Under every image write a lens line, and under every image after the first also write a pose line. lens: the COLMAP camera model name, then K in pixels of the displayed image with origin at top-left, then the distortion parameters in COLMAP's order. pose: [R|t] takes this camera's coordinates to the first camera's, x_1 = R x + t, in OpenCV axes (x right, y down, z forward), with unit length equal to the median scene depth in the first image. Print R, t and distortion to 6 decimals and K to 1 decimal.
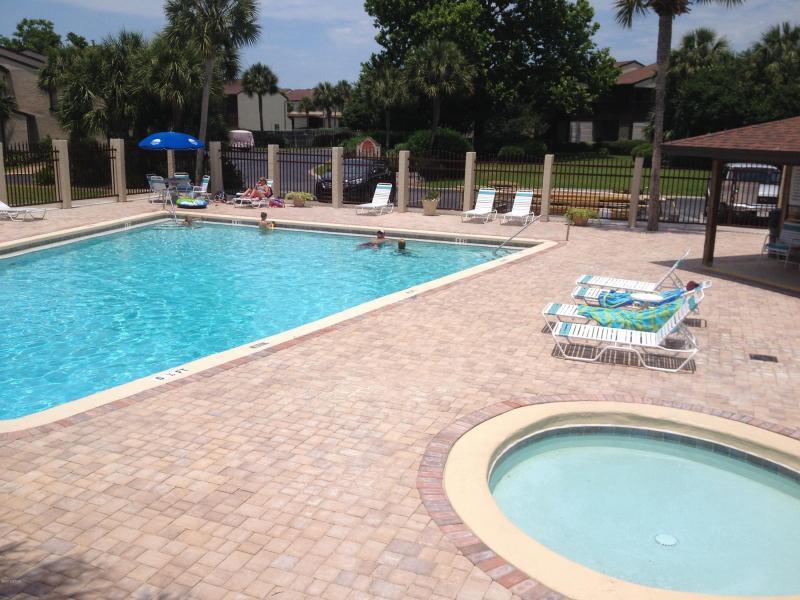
lens RADIAL K [[823.2, 0, 400.1], [0, 823.2, 300.0], [0, 0, 1]] dist [0.002130, 0.000000]
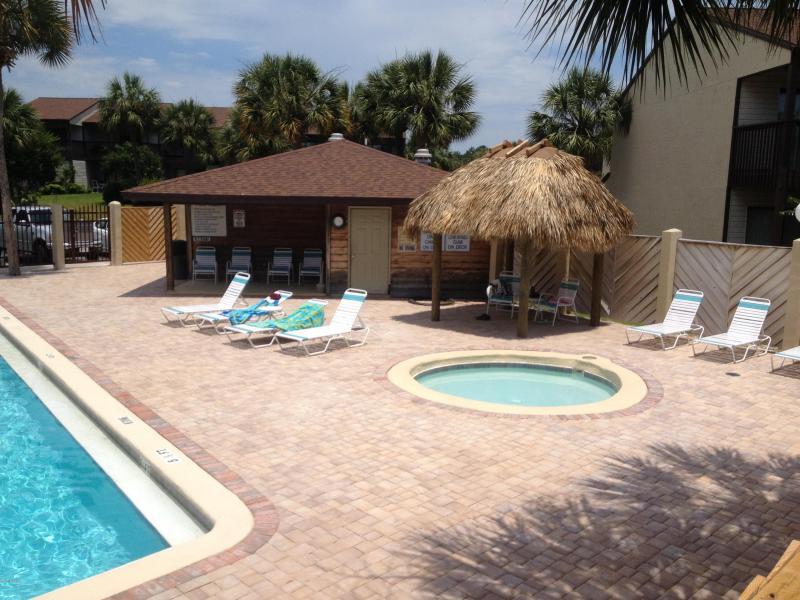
lens RADIAL K [[823.2, 0, 400.6], [0, 823.2, 300.9], [0, 0, 1]] dist [0.002130, 0.000000]
pose [[0.342970, -0.161062, 0.925435, -1.072905], [0.192691, 0.976303, 0.098503, -0.132350], [-0.919370, 0.144539, 0.365878, 0.379095]]
